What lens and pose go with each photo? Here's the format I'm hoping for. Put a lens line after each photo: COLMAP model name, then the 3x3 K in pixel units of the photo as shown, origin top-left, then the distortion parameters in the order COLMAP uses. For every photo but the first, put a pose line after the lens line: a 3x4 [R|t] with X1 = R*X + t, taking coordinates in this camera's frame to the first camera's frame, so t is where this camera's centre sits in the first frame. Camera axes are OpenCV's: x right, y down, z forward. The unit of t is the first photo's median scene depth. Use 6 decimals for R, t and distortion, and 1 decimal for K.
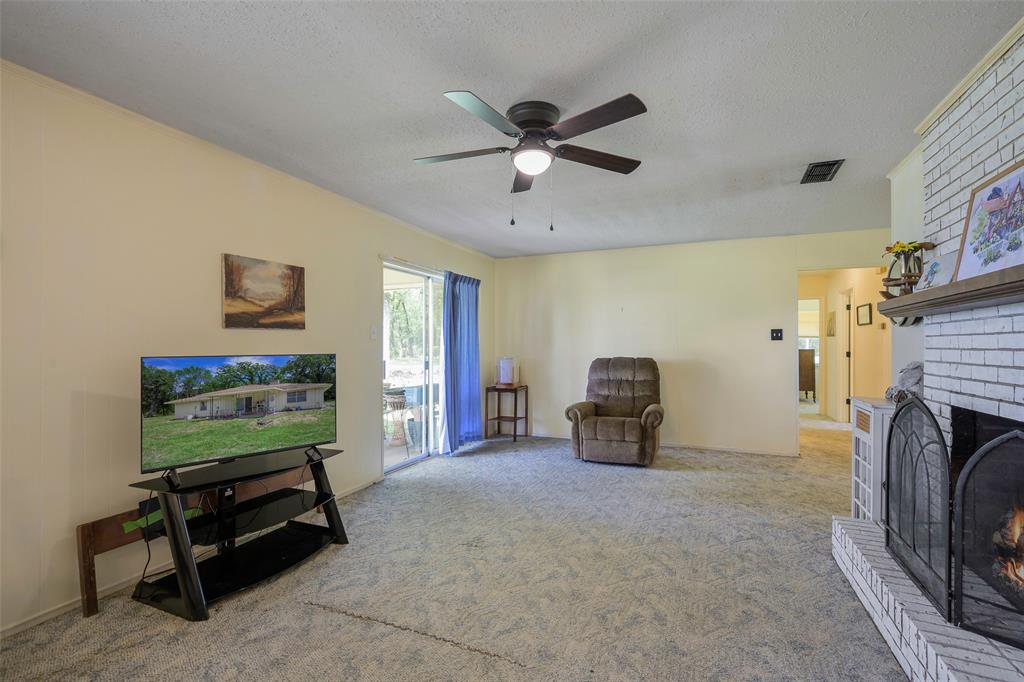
lens RADIAL K [[459.7, 0, 516.6], [0, 459.7, 342.6], [0, 0, 1]] dist [-0.001059, -0.000595]
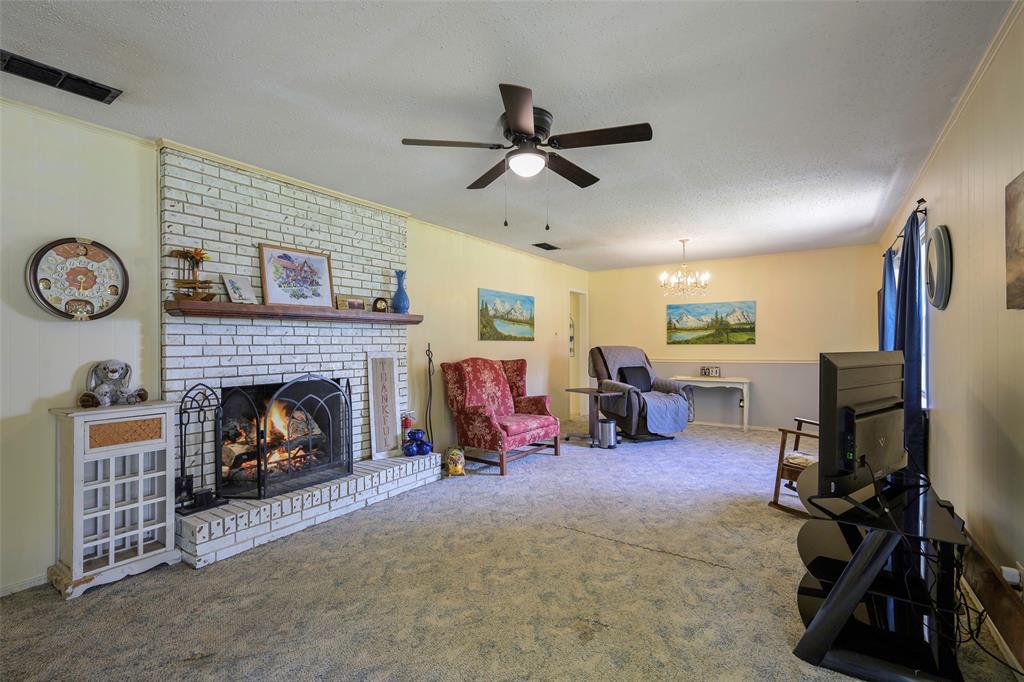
lens RADIAL K [[459.7, 0, 517.3], [0, 459.7, 343.6], [0, 0, 1]] dist [-0.001059, -0.000595]
pose [[-0.982102, 0.004589, 0.188296, -0.115905], [0.003910, 0.999984, -0.003979, 0.013967], [-0.188311, -0.003171, -0.982104, 1.700781]]
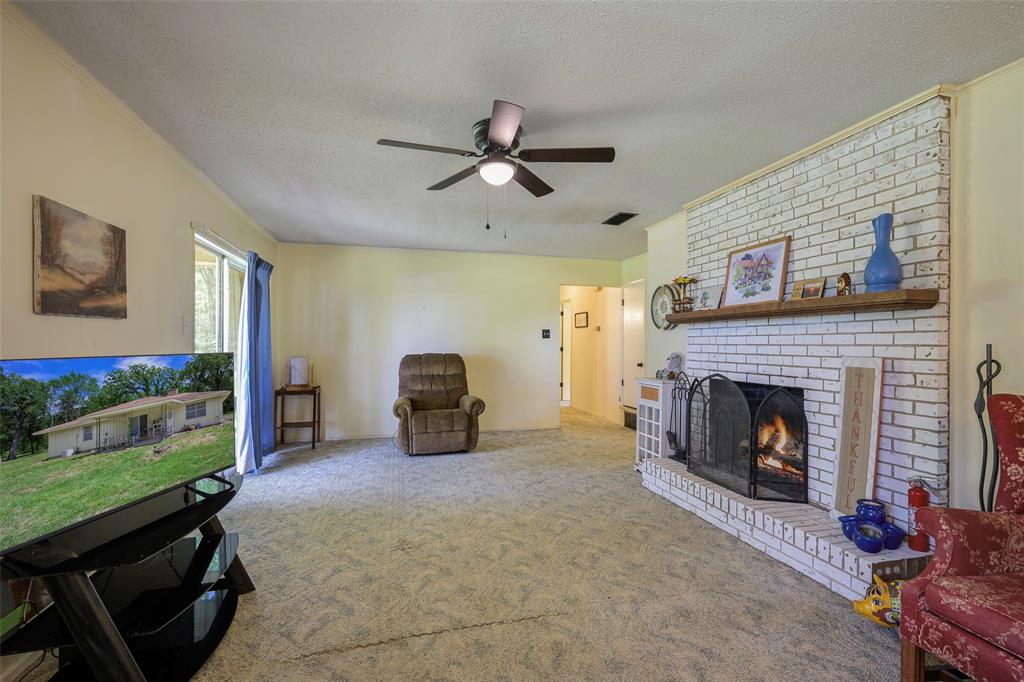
lens RADIAL K [[459.7, 0, 515.8], [0, 459.7, 341.1], [0, 0, 1]] dist [-0.001059, -0.000595]
pose [[0.787641, 0.003295, 0.616125, -0.505268], [-0.005164, 0.999986, 0.001254, 0.002412], [-0.616112, -0.004169, 0.787647, 0.095444]]
